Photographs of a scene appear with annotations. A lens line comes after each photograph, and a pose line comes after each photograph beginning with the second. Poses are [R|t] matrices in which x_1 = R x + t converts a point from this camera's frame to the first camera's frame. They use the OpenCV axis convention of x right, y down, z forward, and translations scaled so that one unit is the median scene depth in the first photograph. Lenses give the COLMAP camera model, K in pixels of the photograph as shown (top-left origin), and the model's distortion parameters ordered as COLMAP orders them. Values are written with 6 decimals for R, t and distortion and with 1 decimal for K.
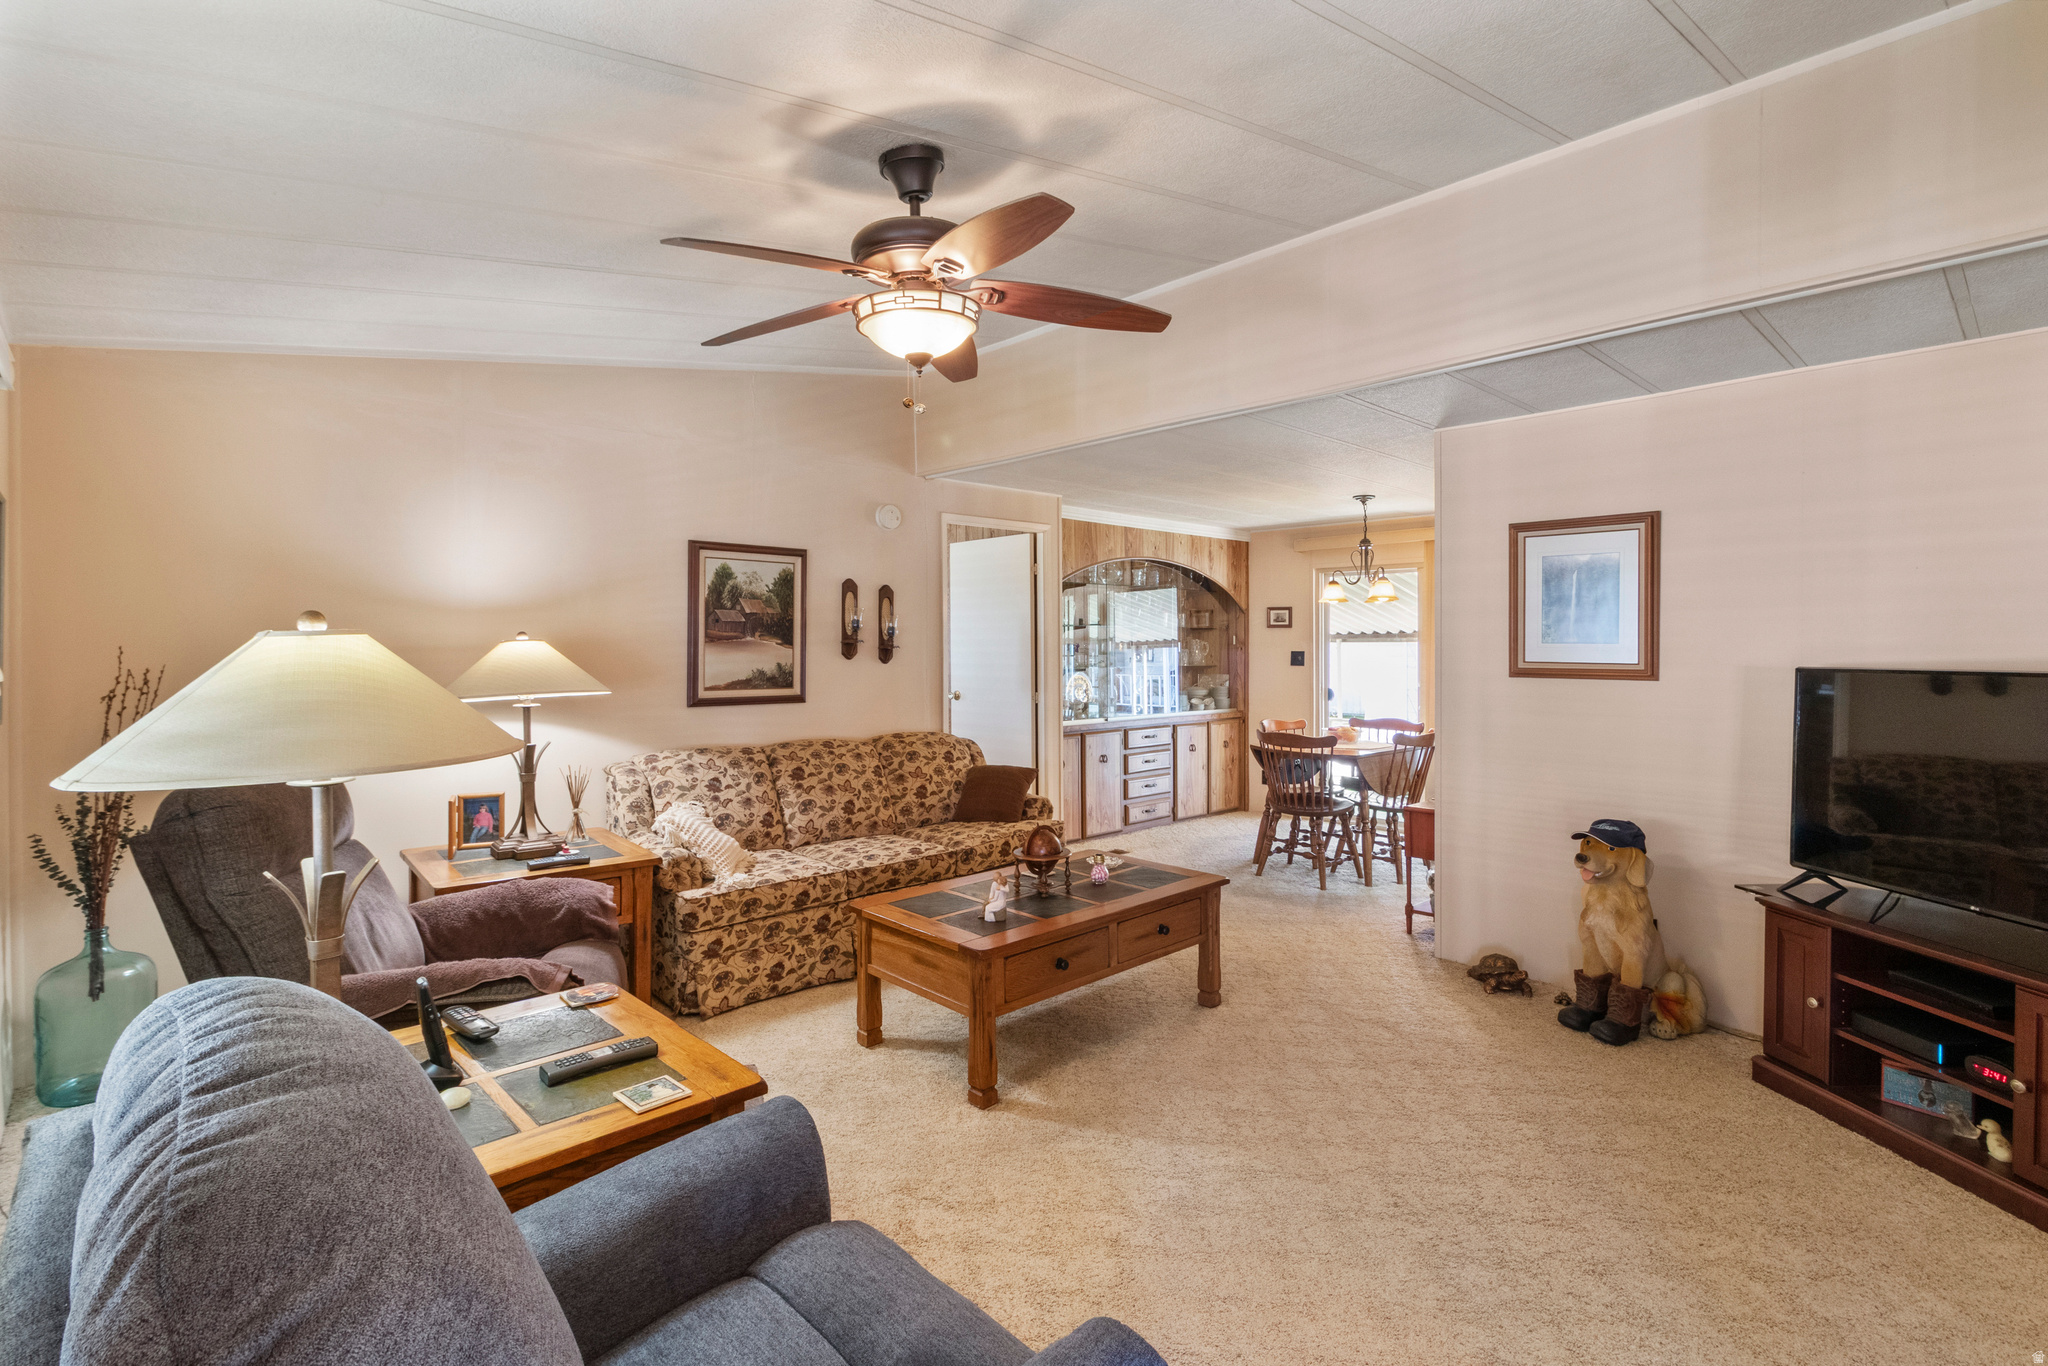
lens RADIAL K [[957.9, 0, 1019.1], [0, 957.9, 659.9], [0, 0, 1]] dist [0.001103, 0.000461]
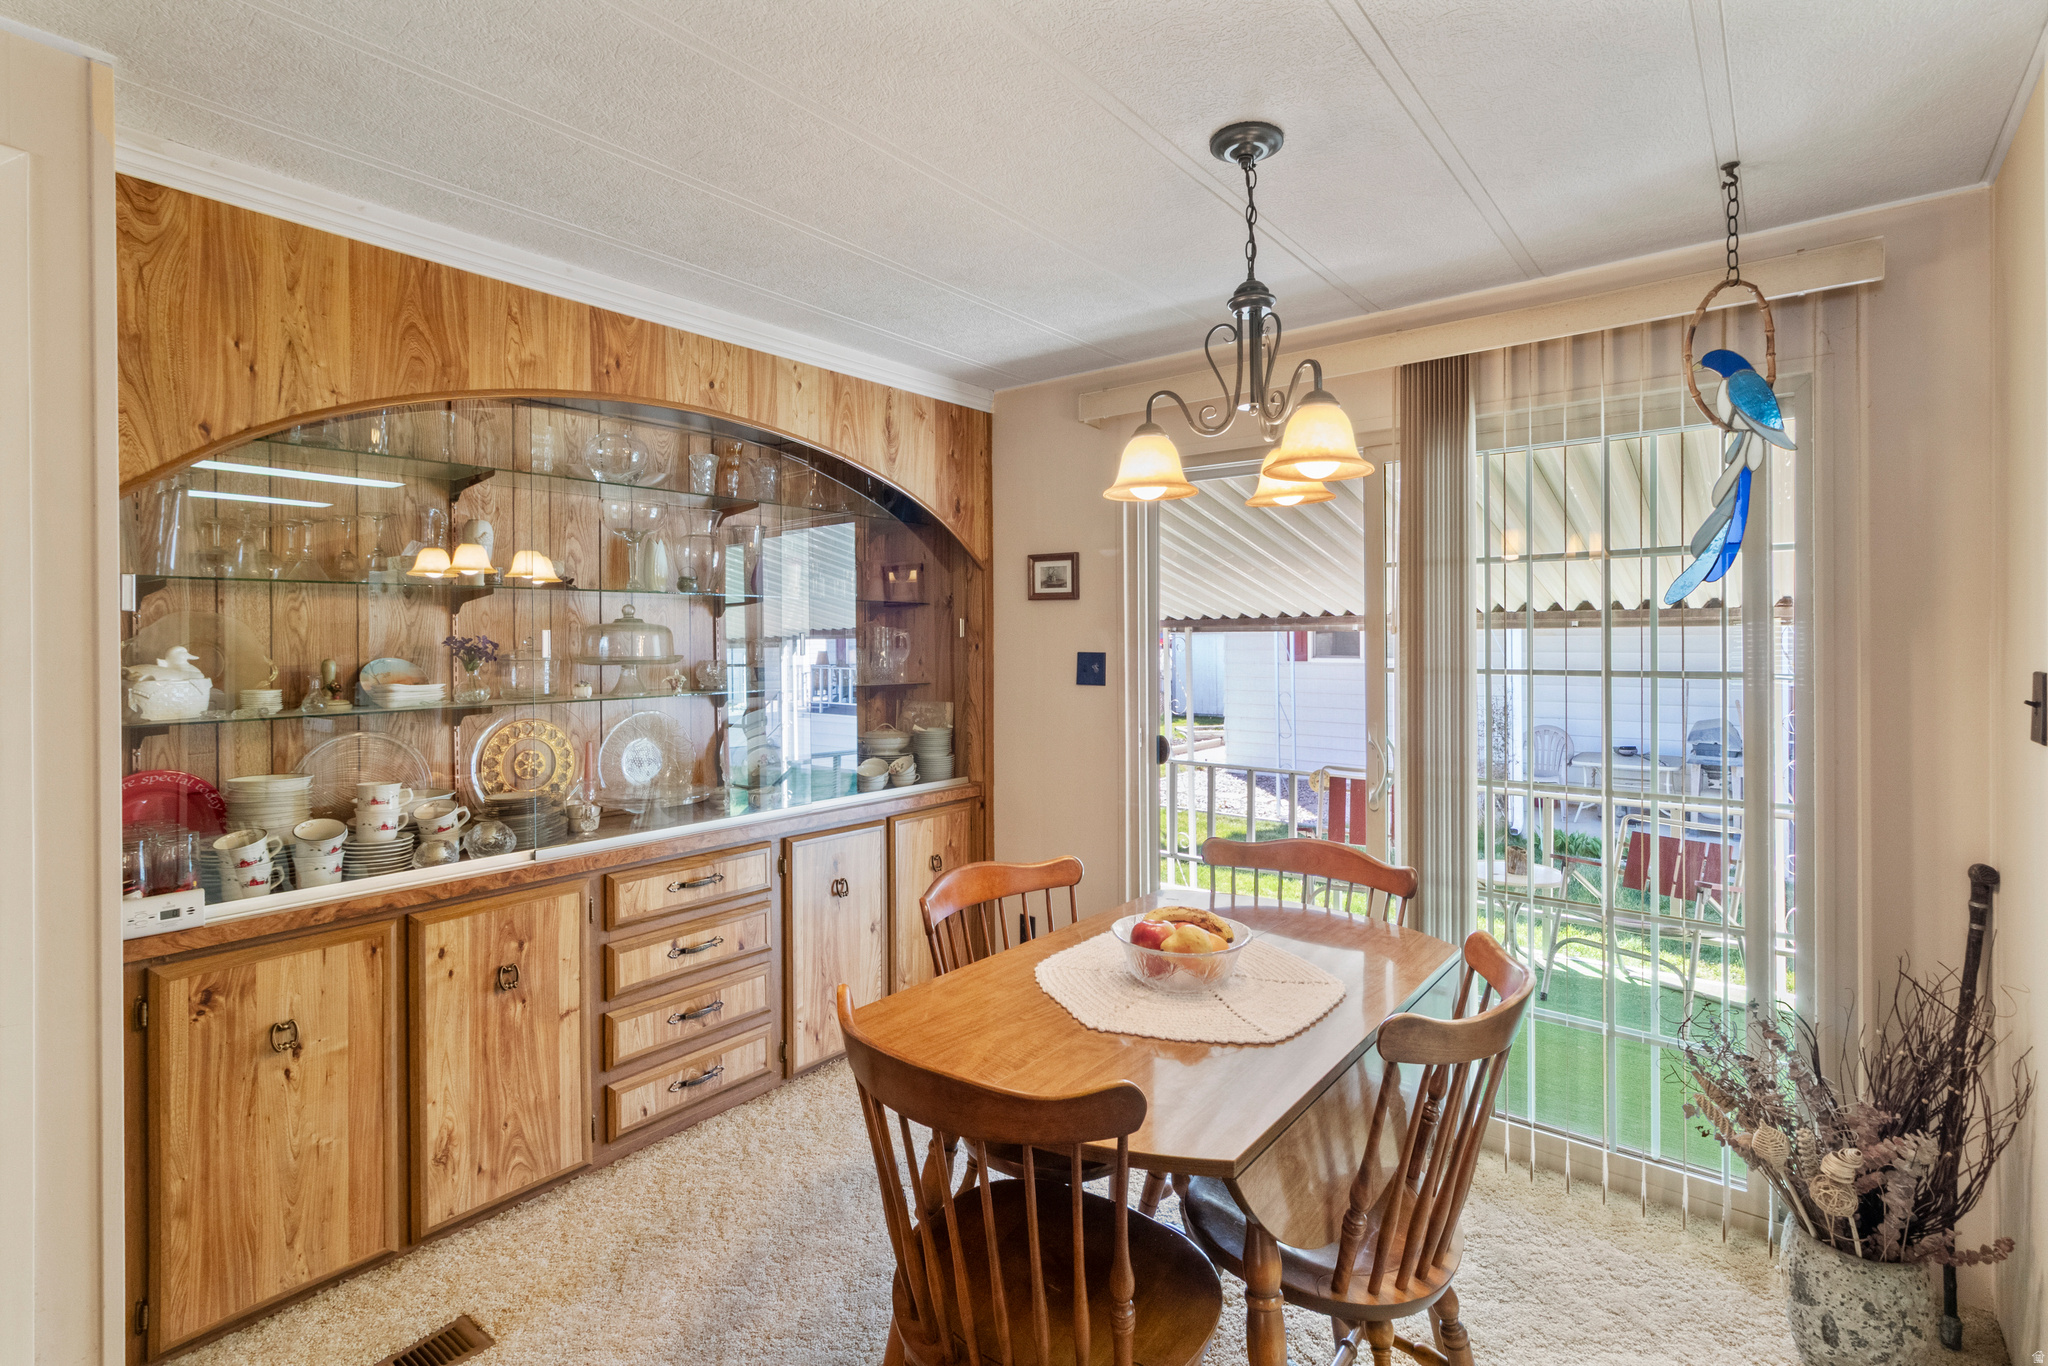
lens RADIAL K [[953.6, 0, 1020.9], [0, 953.6, 640.6], [0, 0, 1]] dist [0.000060, -0.000450]
pose [[0.989908, -0.002058, 0.141695, 0.316964], [0.003486, 0.999946, -0.009829, -0.016935], [-0.141667, 0.010224, 0.989862, 0.918425]]
